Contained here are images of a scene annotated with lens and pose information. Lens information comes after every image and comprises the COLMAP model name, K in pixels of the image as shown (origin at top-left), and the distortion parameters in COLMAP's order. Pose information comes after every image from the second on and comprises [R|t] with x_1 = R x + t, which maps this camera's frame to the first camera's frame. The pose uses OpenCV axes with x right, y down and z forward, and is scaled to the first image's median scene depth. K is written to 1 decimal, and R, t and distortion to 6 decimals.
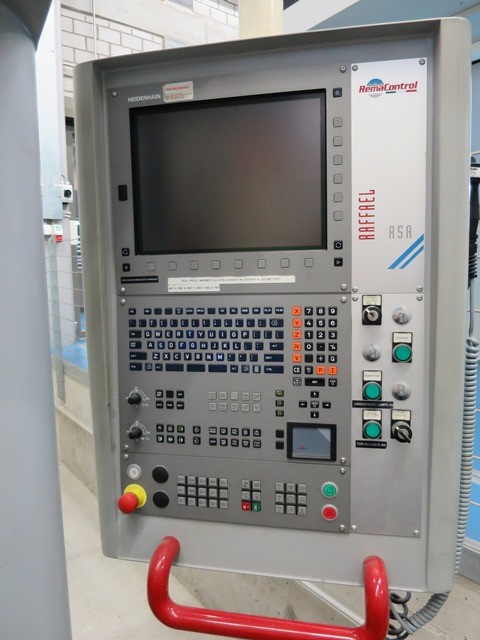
lens RADIAL K [[458.6, 0, 242.8], [0, 458.6, 320.1], [0, 0, 1]] dist [-0.056108, 0.015831]
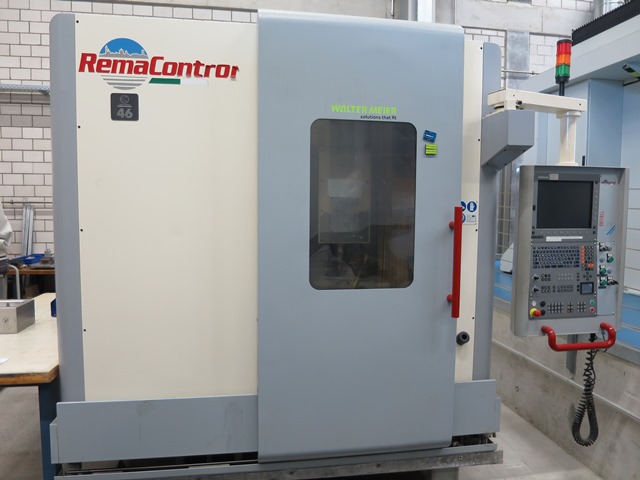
lens RADIAL K [[458.6, 0, 323.6], [0, 458.6, 240.1], [0, 0, 1]] dist [-0.056108, 0.015831]
pose [[0.934720, -0.002631, 0.355376, -2.647204], [0.012430, 0.999603, -0.025293, -0.013218], [-0.355168, 0.028060, 0.934381, -1.283922]]
